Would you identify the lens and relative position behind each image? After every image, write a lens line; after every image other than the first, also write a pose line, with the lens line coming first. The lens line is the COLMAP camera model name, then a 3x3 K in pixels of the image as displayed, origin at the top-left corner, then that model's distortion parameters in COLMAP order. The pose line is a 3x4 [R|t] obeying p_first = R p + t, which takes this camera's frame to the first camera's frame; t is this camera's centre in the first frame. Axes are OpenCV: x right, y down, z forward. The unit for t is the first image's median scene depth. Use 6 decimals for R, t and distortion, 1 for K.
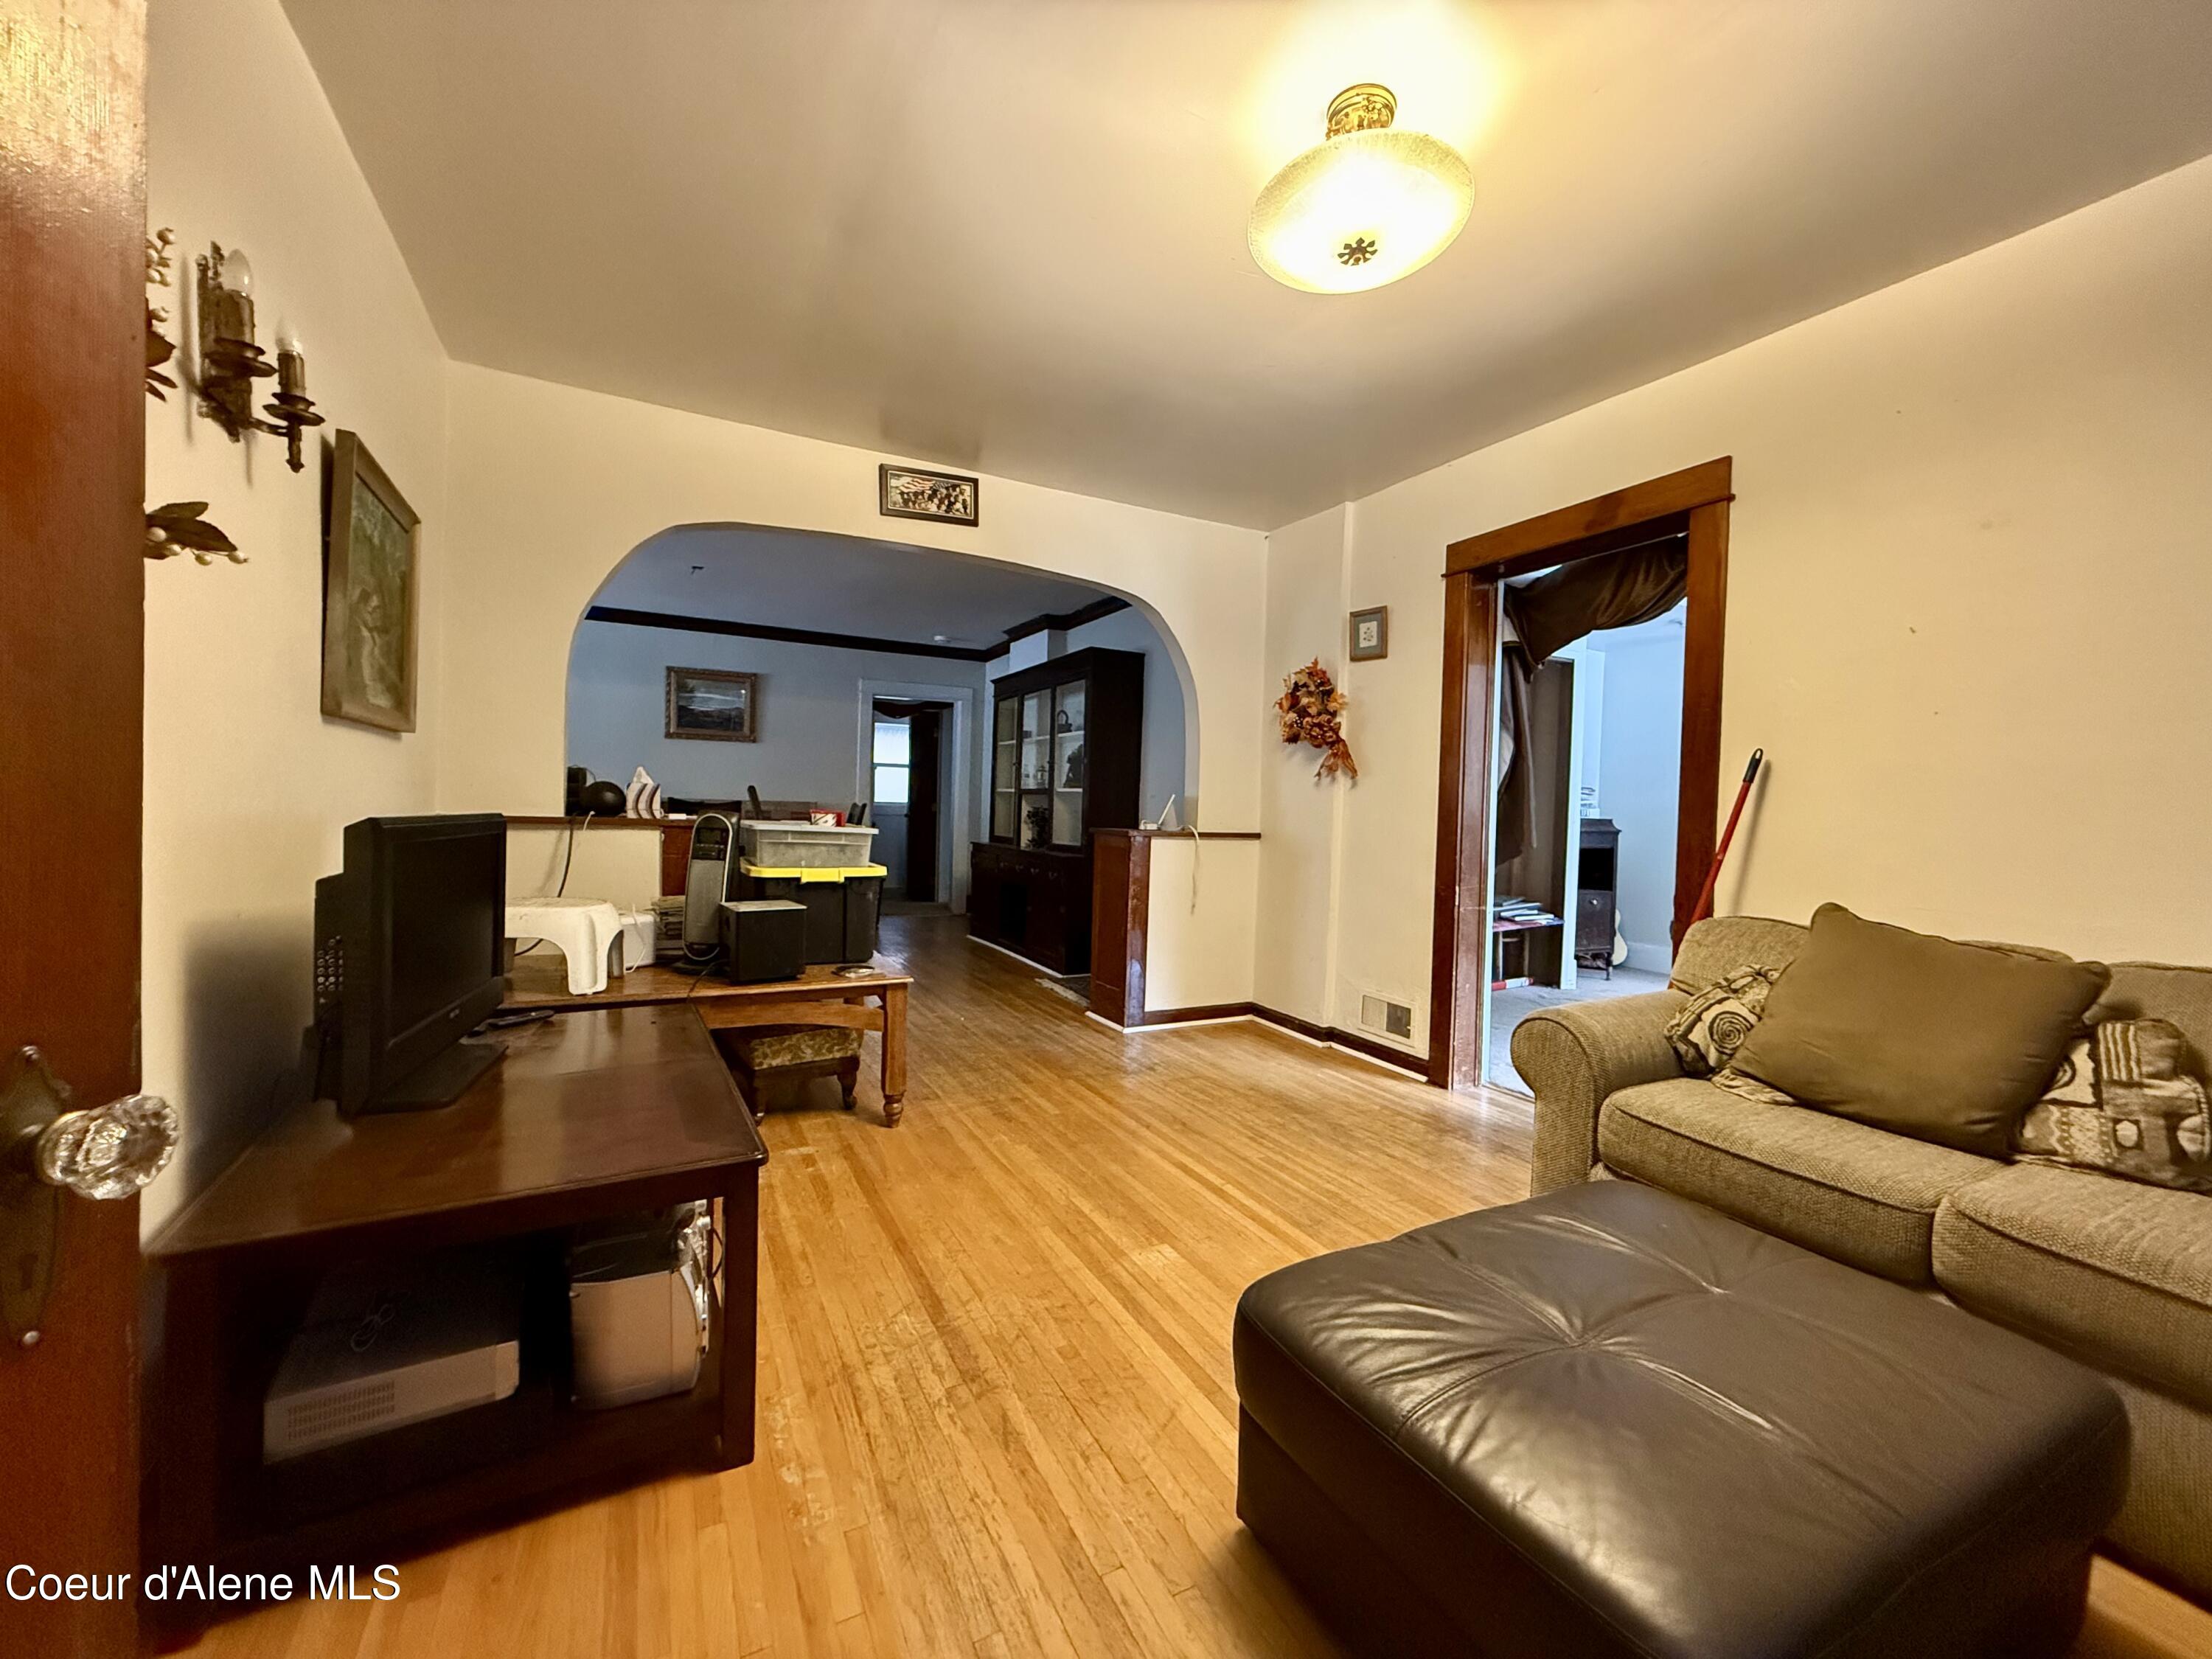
lens RADIAL K [[872.9, 0, 1092.0], [0, 872.9, 834.9], [0, 0, 1]] dist [-0.002251, 0.000181]
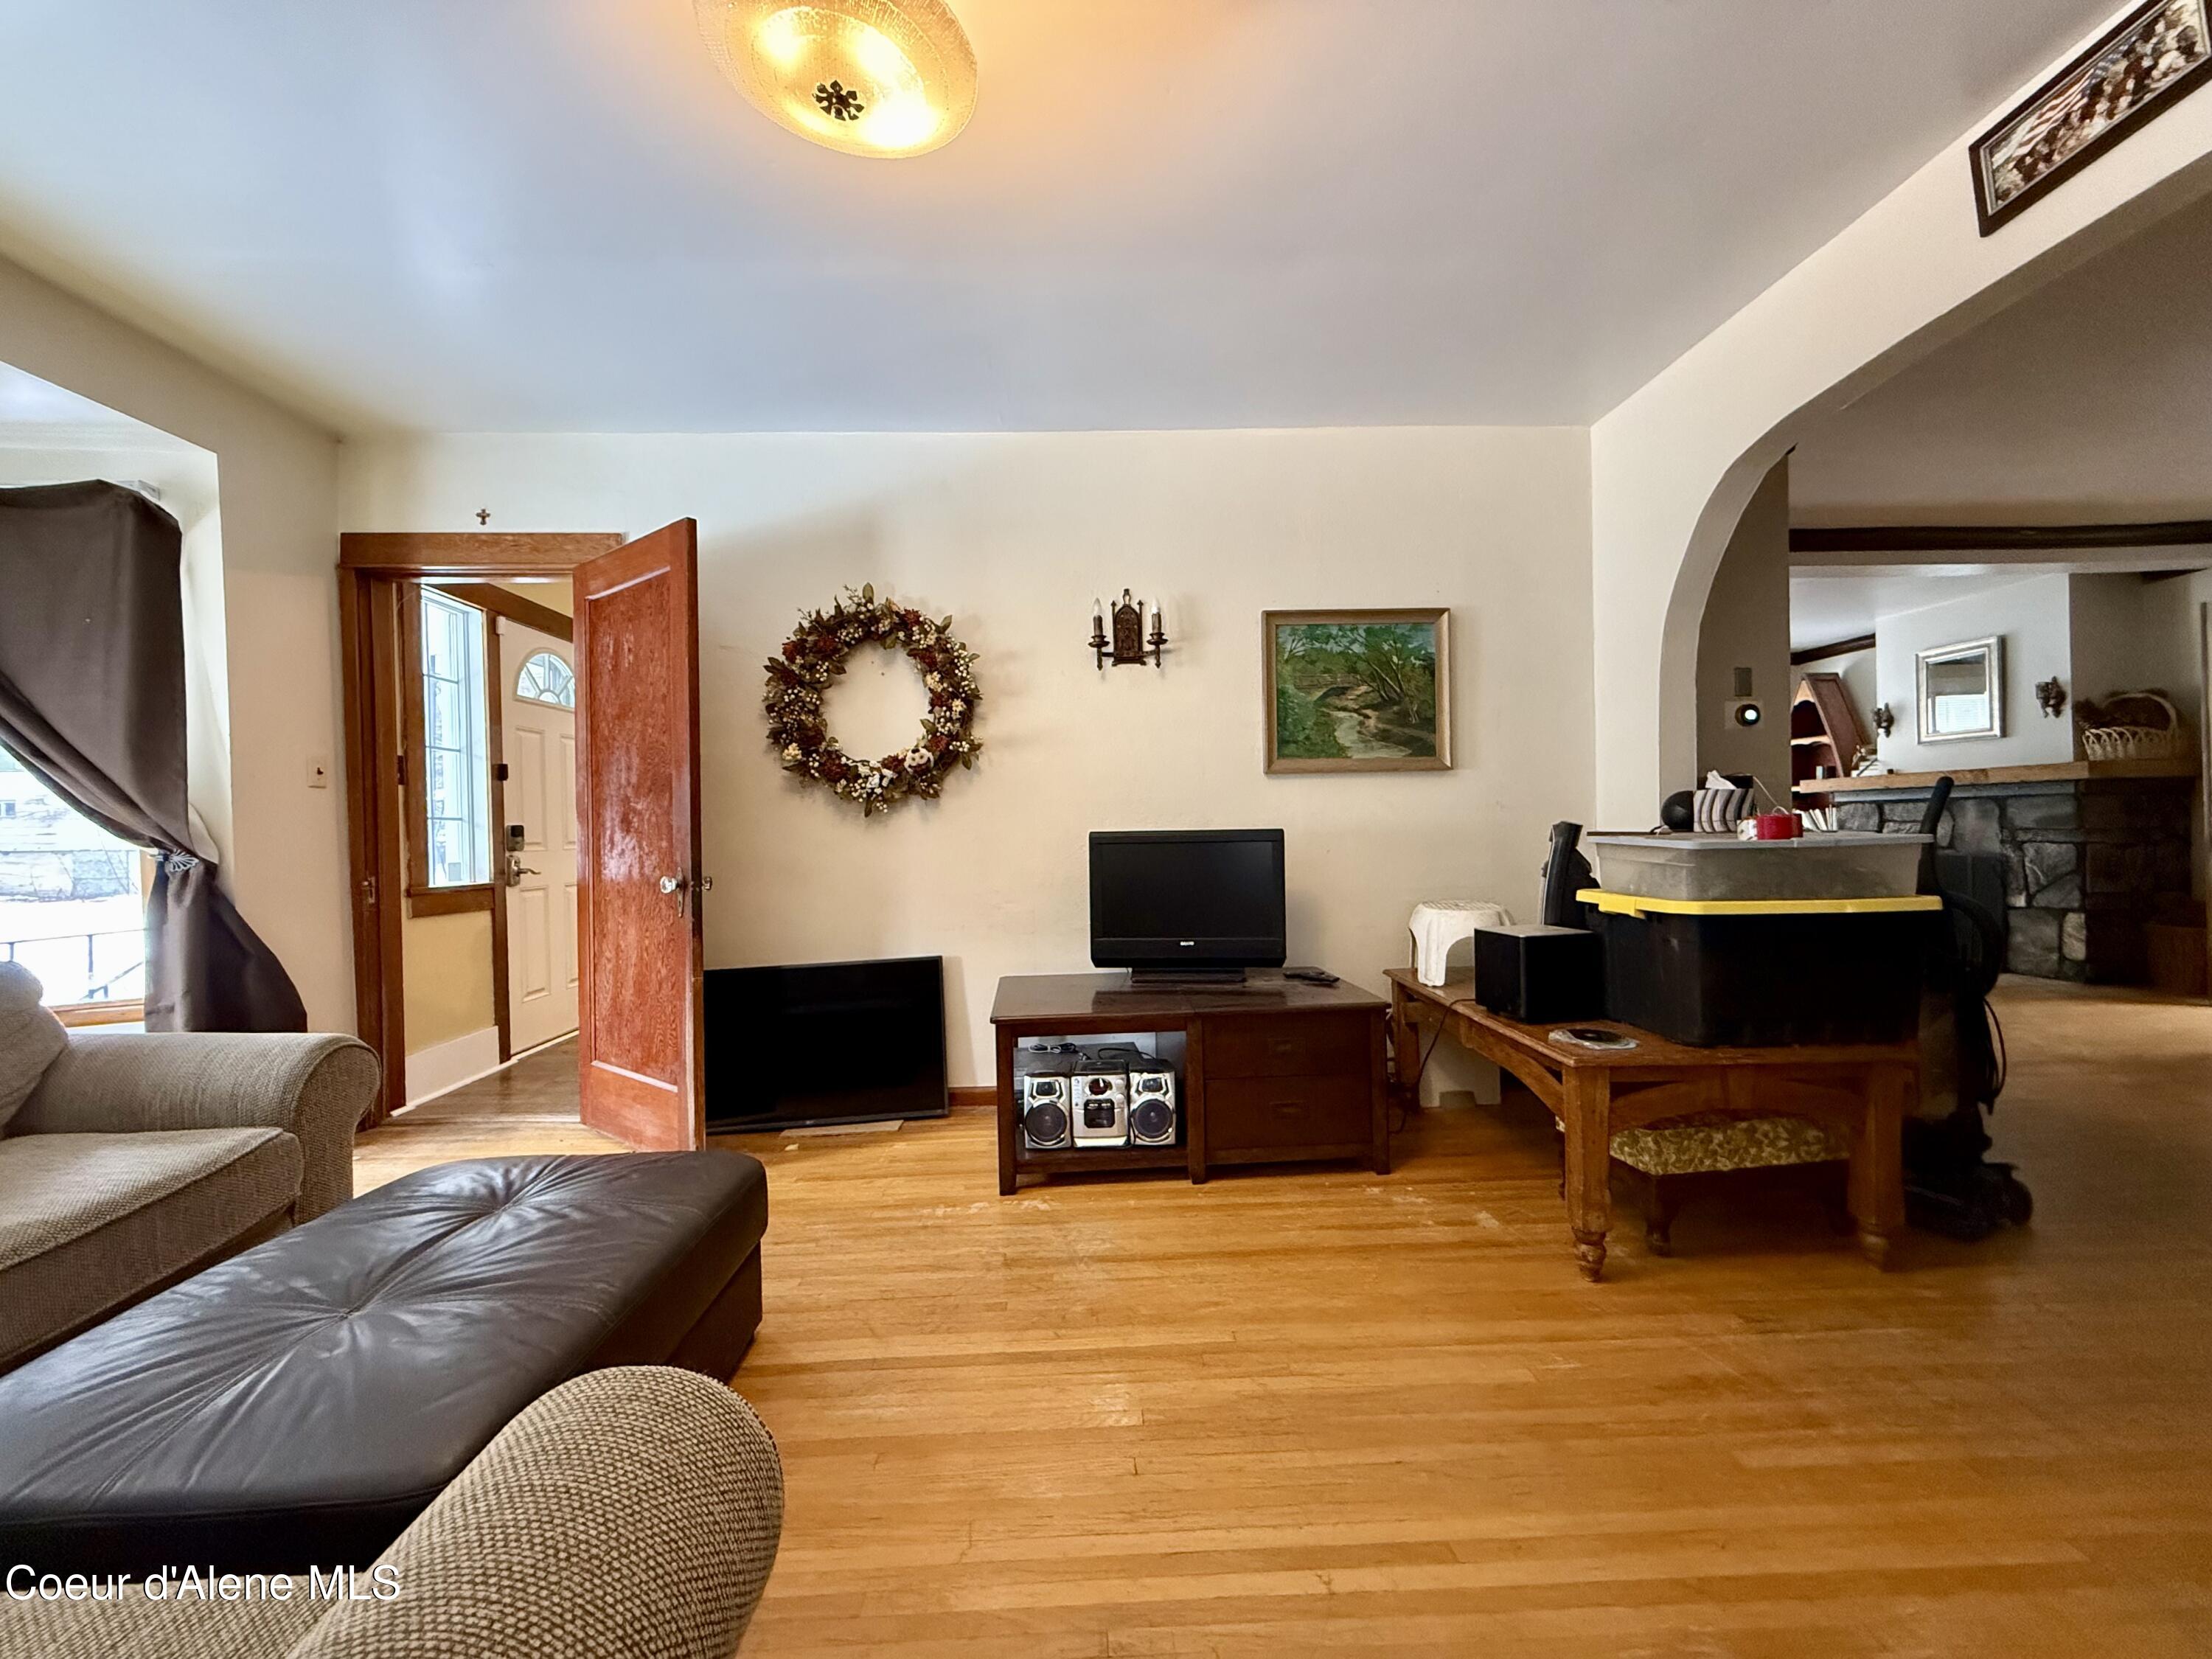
lens RADIAL K [[872.9, 0, 1108.0], [0, 872.9, 829.6], [0, 0, 1]] dist [-0.002251, 0.000181]
pose [[-0.418409, -0.019984, -0.908039, 0.586610], [-0.017412, 0.999751, -0.013979, 0.001209], [0.908092, 0.009962, -0.418653, 0.999653]]
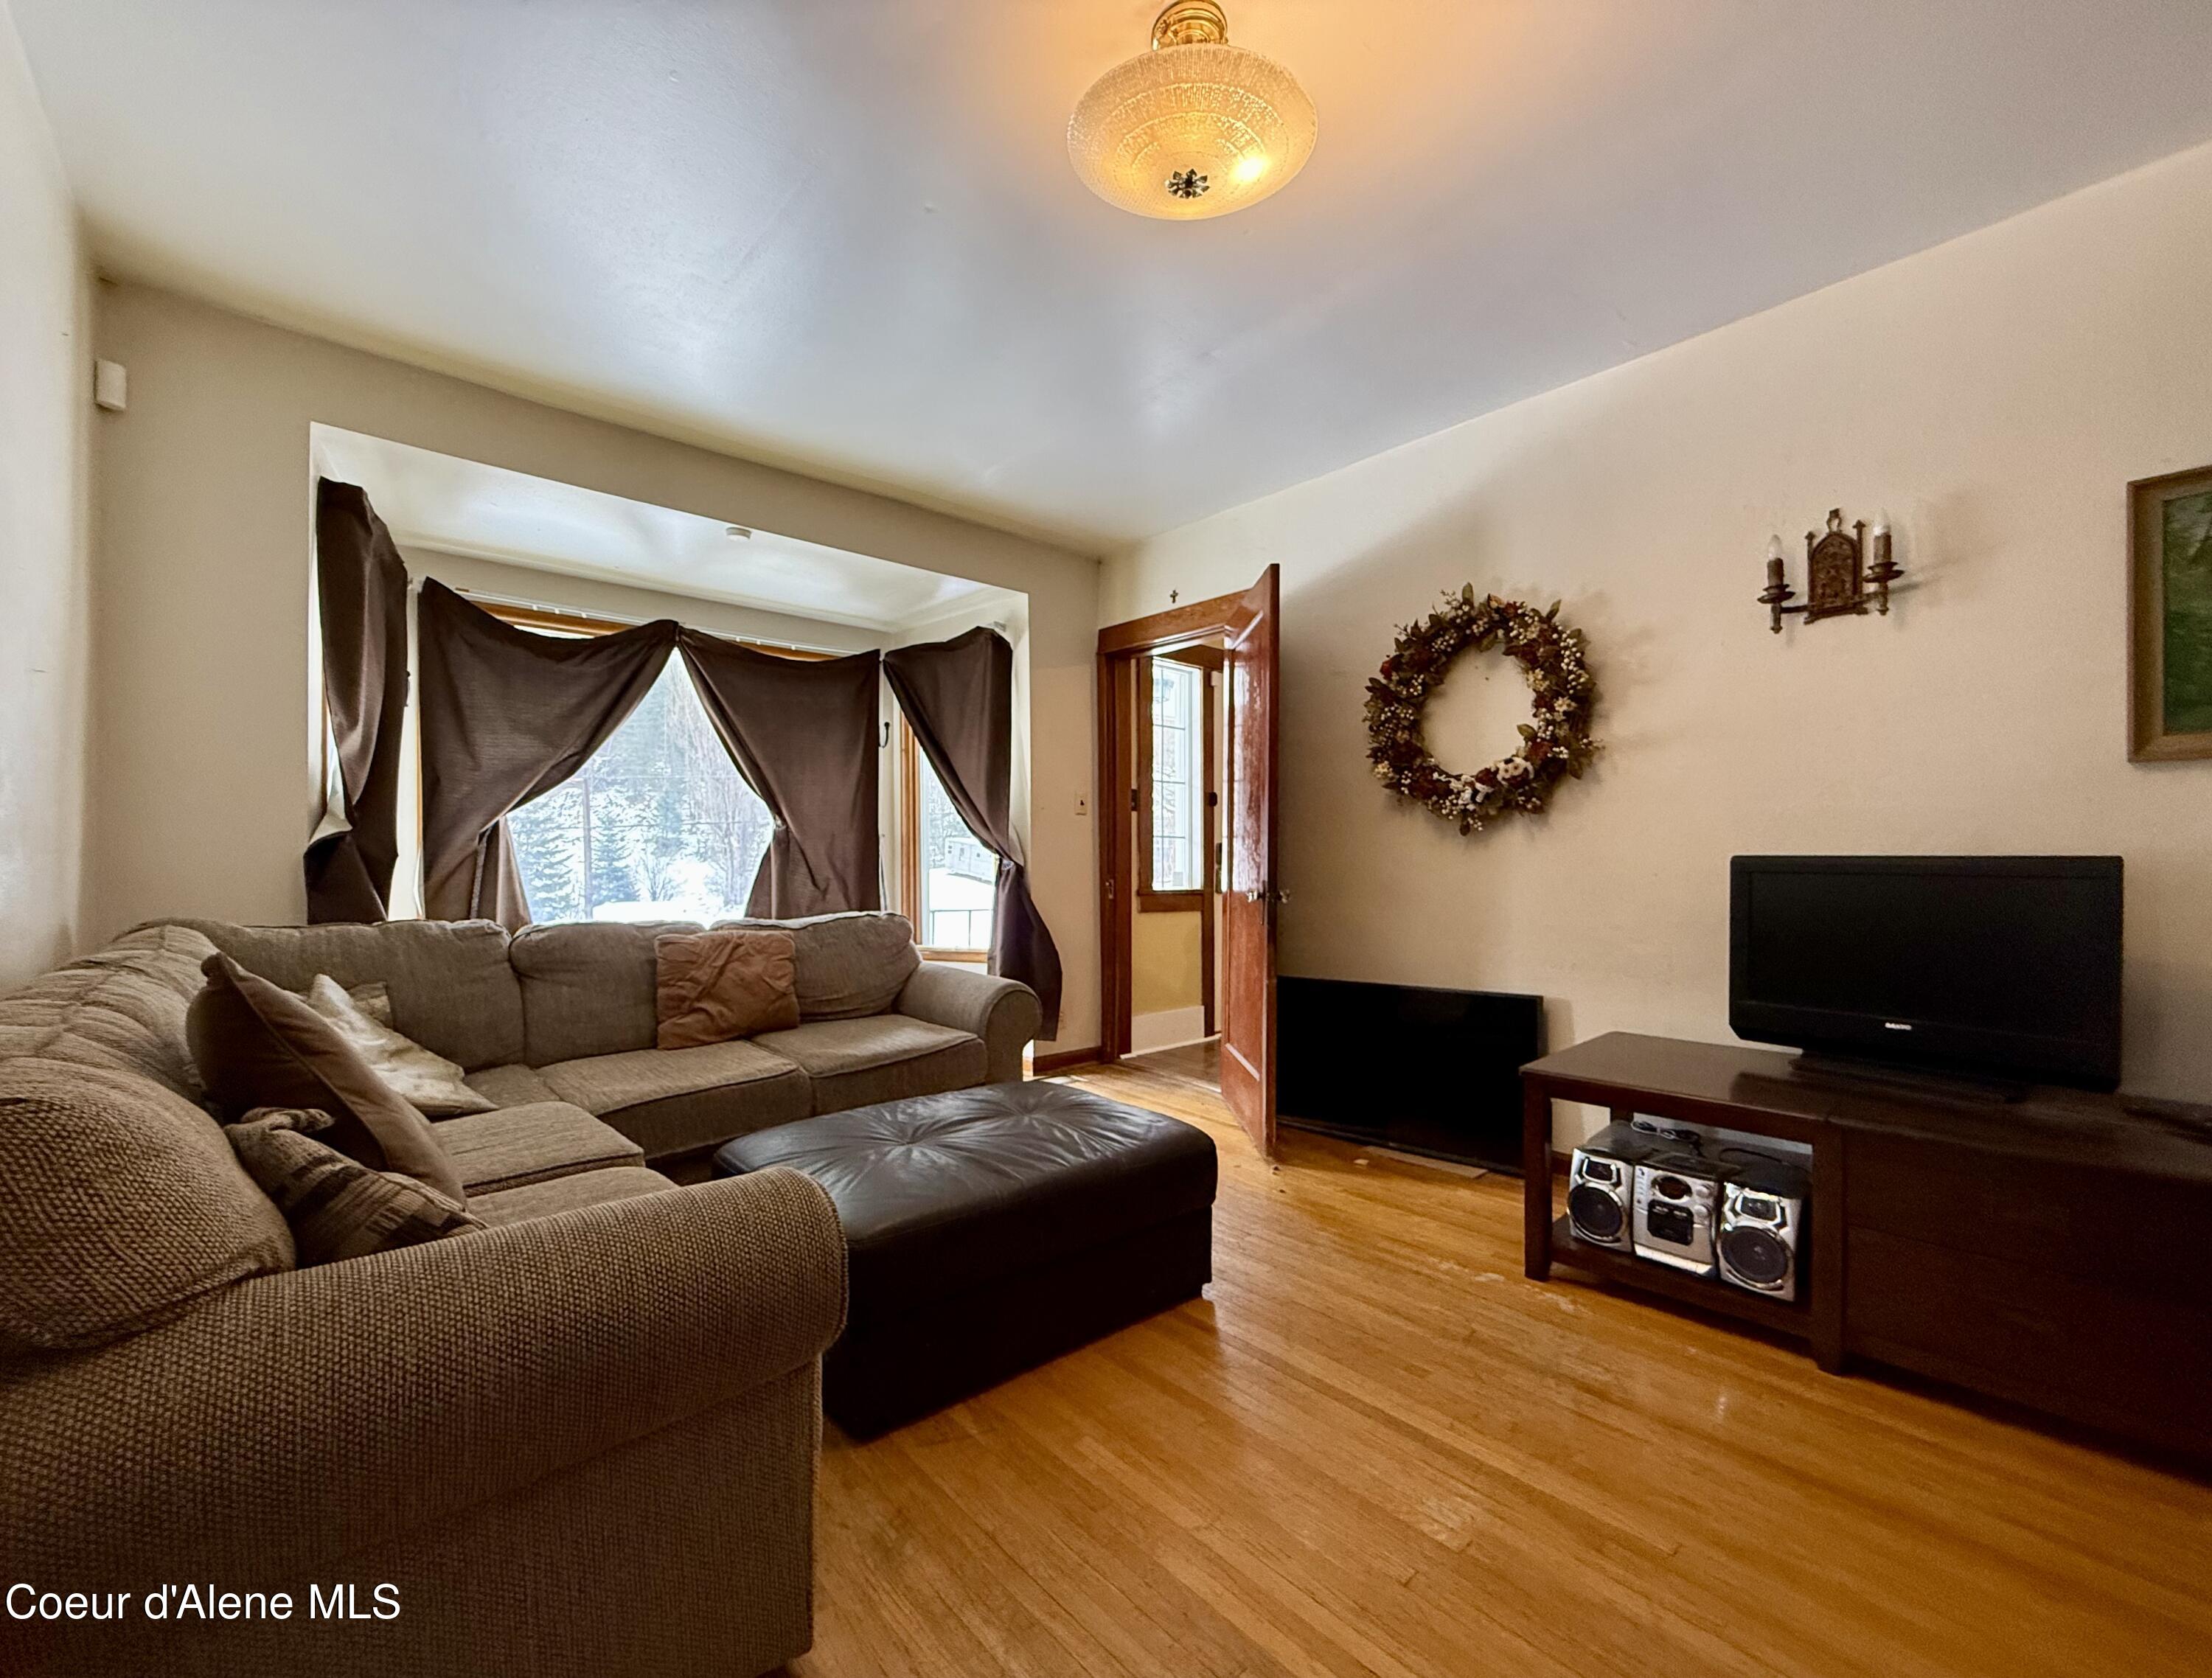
lens RADIAL K [[909.8, 0, 1076.8], [0, 909.8, 857.3], [0, 0, 1]] dist [-0.001988, -0.000537]
pose [[-0.971266, -0.031774, -0.235867, 0.391542], [-0.037017, 0.999156, 0.017831, -0.001836], [0.235101, 0.026050, -0.971622, 1.206211]]
